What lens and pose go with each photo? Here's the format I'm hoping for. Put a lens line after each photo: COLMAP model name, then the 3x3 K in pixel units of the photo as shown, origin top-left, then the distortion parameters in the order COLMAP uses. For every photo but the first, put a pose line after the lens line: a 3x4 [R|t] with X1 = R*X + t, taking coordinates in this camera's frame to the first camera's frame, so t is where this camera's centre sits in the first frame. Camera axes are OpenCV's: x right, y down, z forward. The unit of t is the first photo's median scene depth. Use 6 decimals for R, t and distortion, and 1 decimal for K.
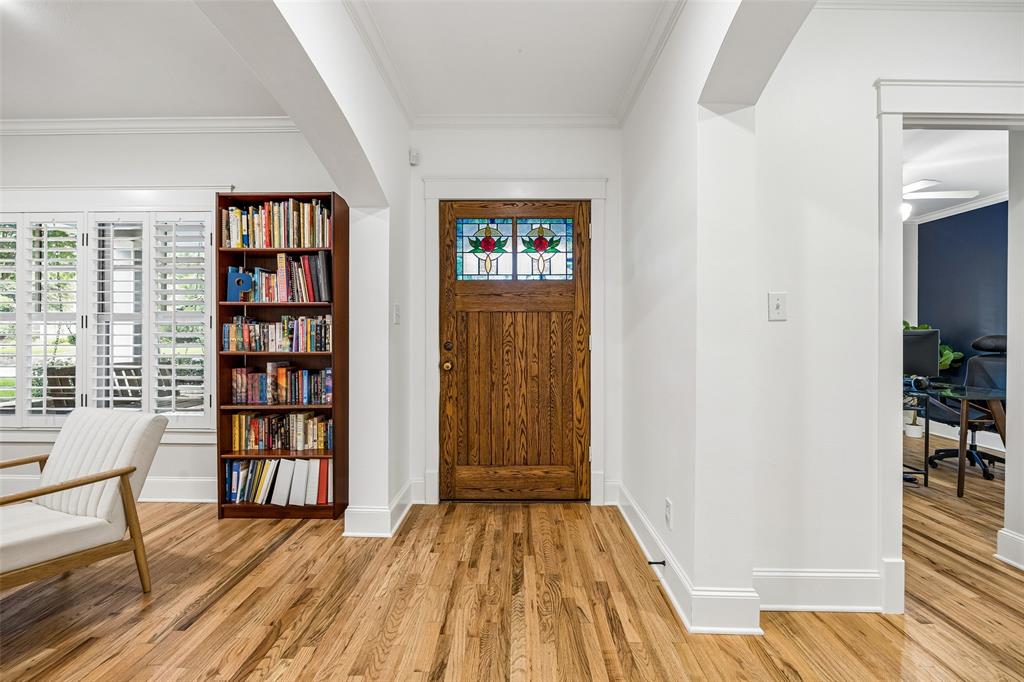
lens RADIAL K [[457.1, 0, 511.3], [0, 457.1, 339.2], [0, 0, 1]] dist [-0.008569, -0.000399]
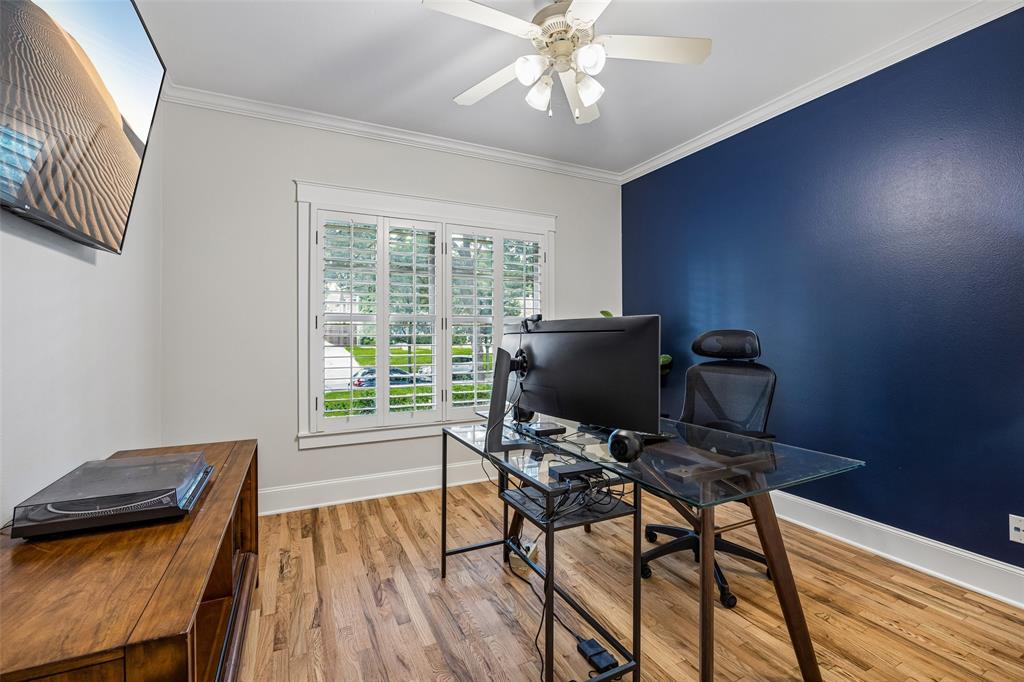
lens RADIAL K [[457.1, 0, 515.2], [0, 457.1, 335.6], [0, 0, 1]] dist [-0.008569, -0.000399]
pose [[0.890899, 0.001348, 0.454199, 0.188234], [-0.003591, 0.999985, 0.004076, -0.002191], [-0.454187, -0.005262, 0.890891, 0.203352]]
